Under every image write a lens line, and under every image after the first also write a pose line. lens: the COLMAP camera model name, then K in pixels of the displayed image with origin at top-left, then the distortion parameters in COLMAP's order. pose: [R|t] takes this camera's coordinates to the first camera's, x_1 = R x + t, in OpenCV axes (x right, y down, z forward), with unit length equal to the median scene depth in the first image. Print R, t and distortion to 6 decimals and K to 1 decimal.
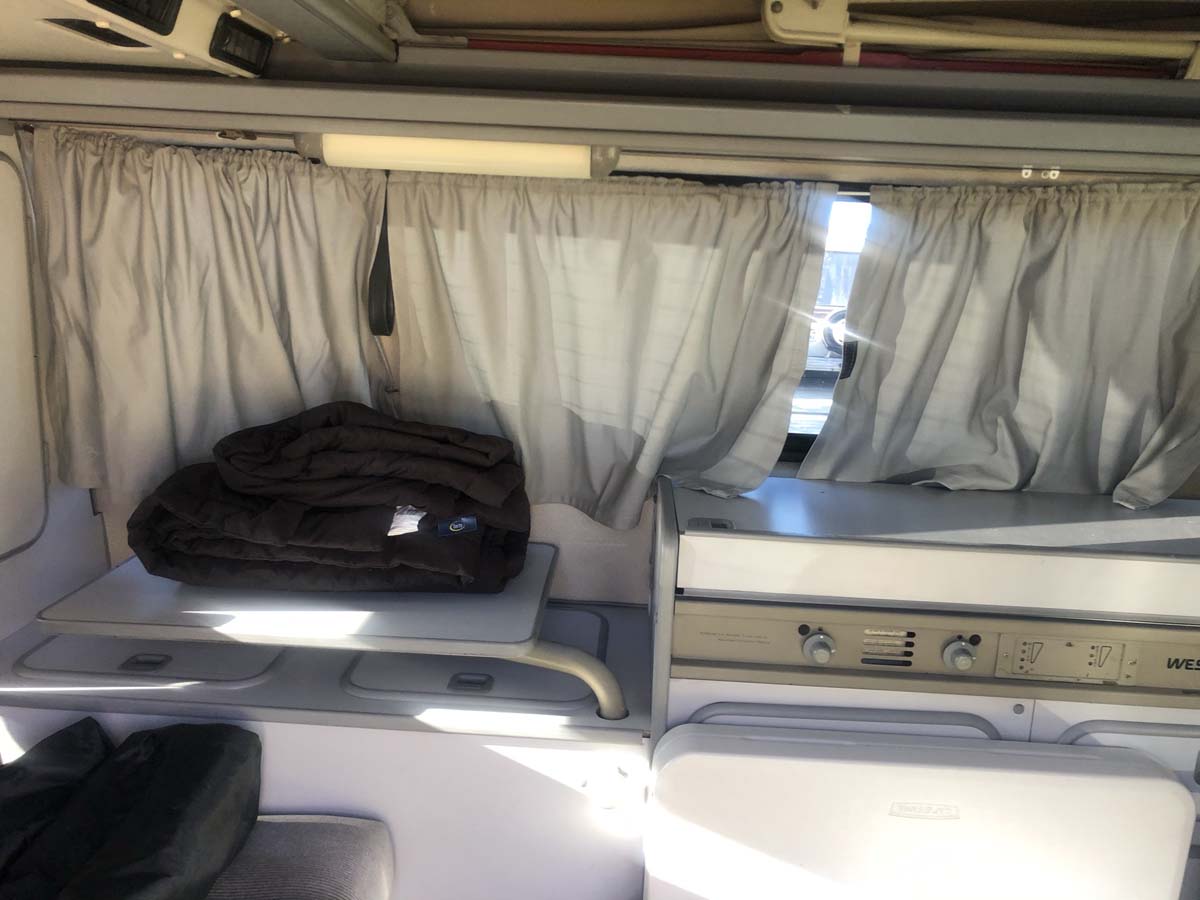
lens RADIAL K [[974.9, 0, 594.2], [0, 974.9, 458.2], [0, 0, 1]] dist [0.007382, 0.004754]
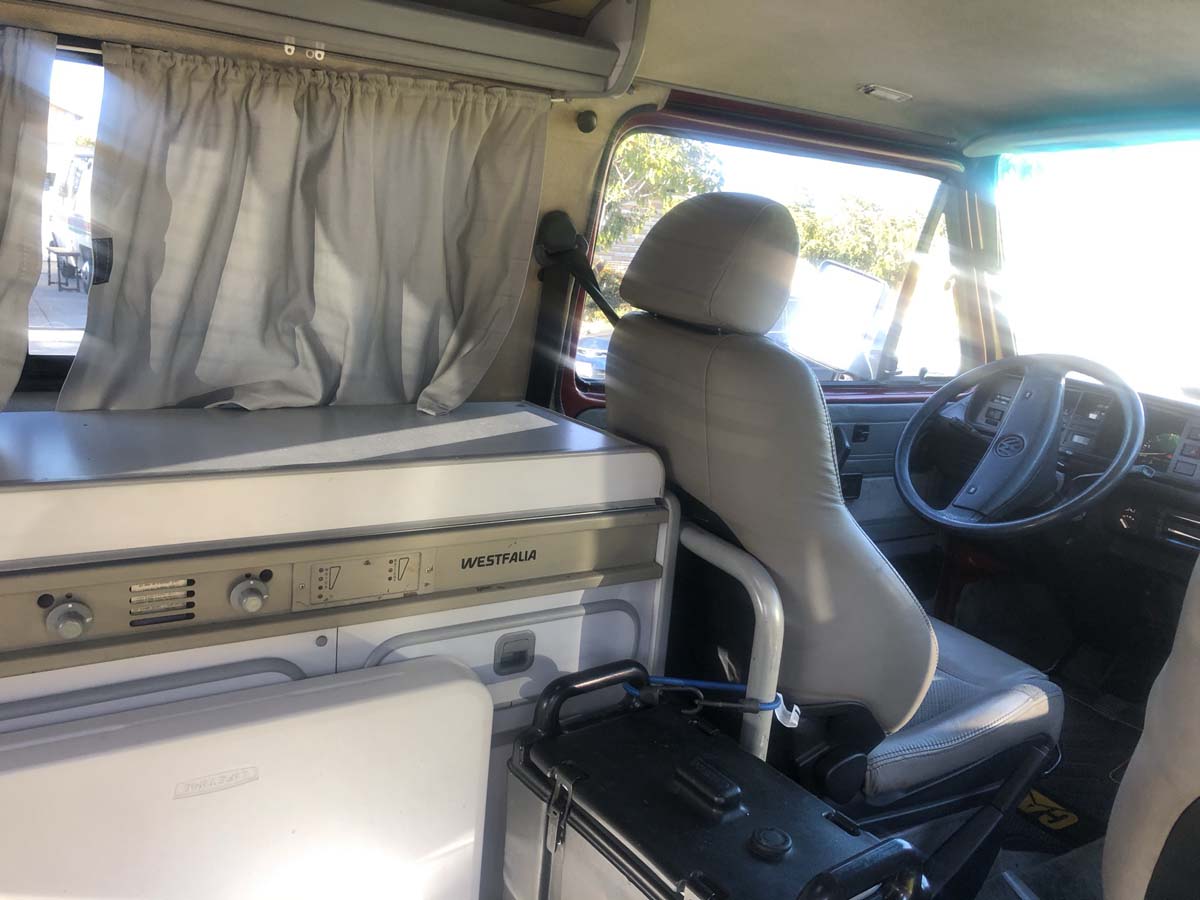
lens RADIAL K [[974.9, 0, 594.2], [0, 974.9, 458.2], [0, 0, 1]] dist [0.007382, 0.004754]
pose [[0.819825, -0.106159, 0.562688, 0.124997], [0.064802, 0.993552, 0.093033, 0.014364], [-0.568936, -0.039807, 0.821418, 0.089621]]
